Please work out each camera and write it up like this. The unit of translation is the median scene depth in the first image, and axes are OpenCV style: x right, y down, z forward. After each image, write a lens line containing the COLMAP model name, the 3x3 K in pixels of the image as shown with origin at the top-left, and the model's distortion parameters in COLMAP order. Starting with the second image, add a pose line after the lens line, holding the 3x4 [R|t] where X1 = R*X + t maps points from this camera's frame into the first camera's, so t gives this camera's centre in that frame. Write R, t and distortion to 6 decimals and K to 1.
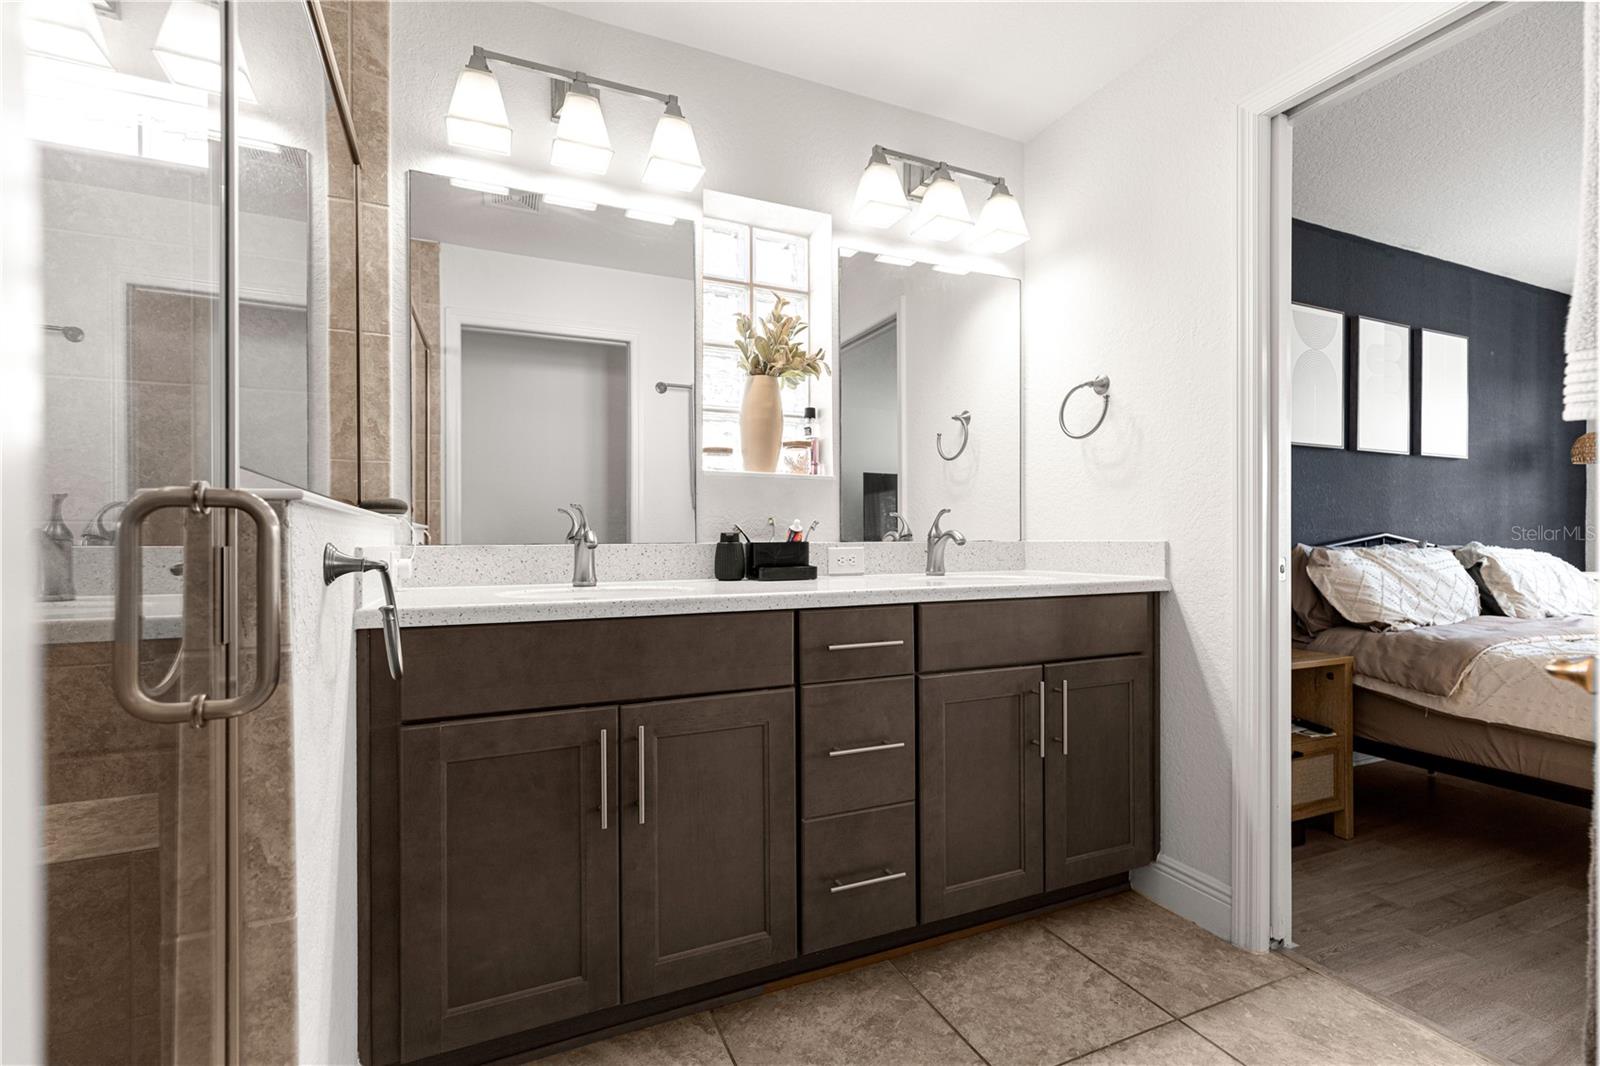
lens RADIAL K [[719.8, 0, 768.1], [0, 719.8, 539.5], [0, 0, 1]] dist [0.006836, -0.001769]
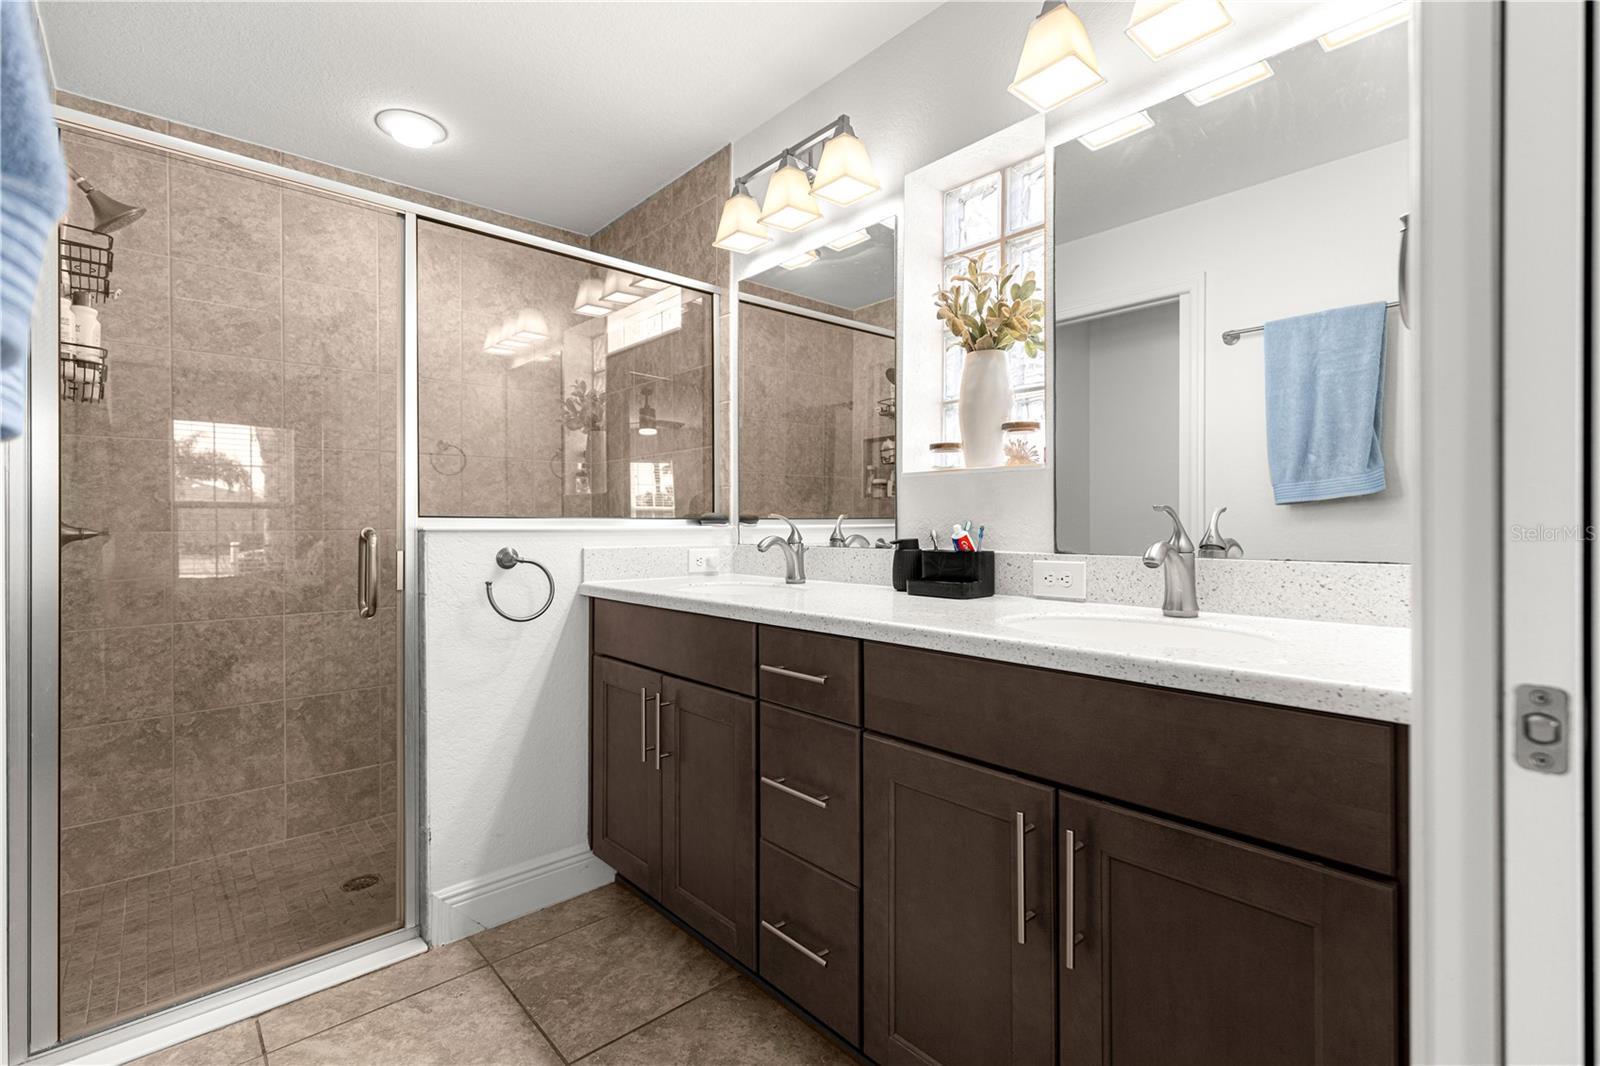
lens RADIAL K [[719.8, 0, 800.3], [0, 719.8, 519.9], [0, 0, 1]] dist [0.006836, -0.001769]
pose [[0.319252, -0.002124, -0.947667, 0.916800], [0.004380, 0.999990, -0.000765, -0.039918], [0.947660, -0.003907, 0.319258, 0.677664]]
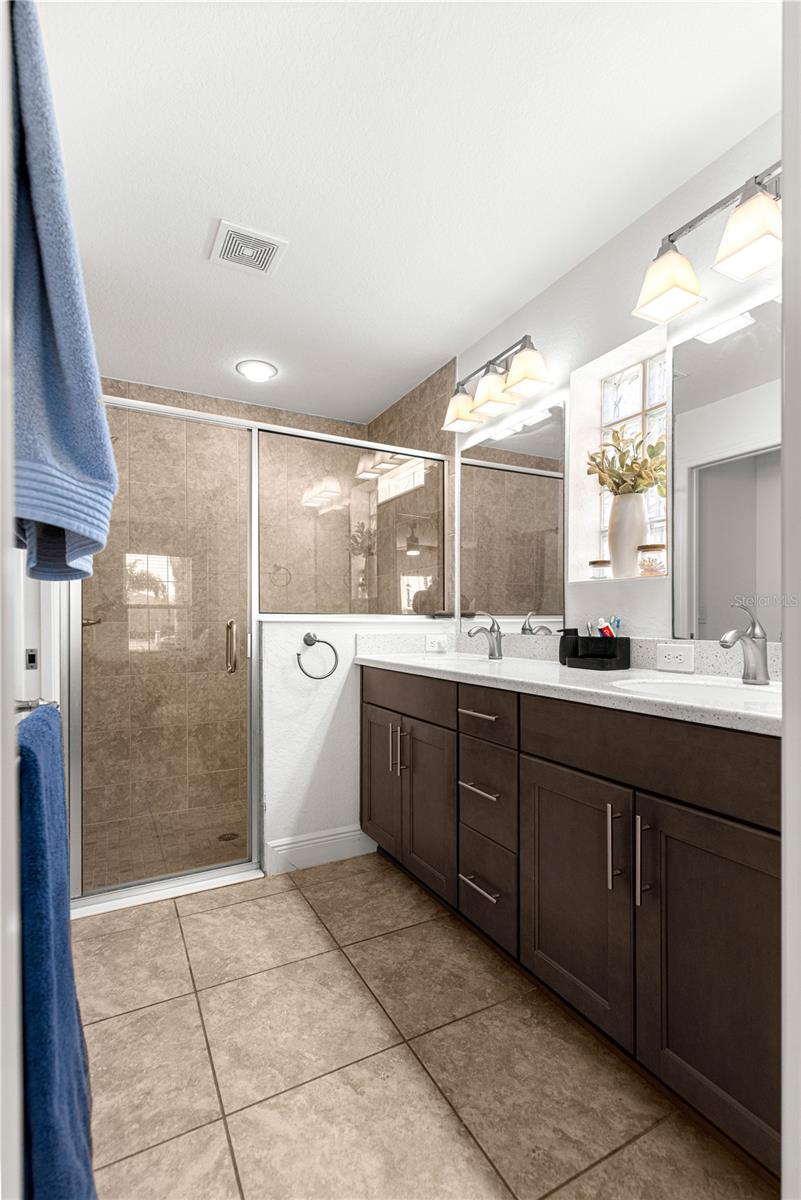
lens RADIAL K [[539.9, 0, 405.3], [0, 539.9, 619.7], [0, 0, 1]] dist [0.006836, -0.001769]
pose [[0.089889, 0.003176, -0.995947, 1.067829], [0.002506, 0.999991, 0.003415, -0.035076], [0.995949, -0.002803, 0.089880, 0.719856]]
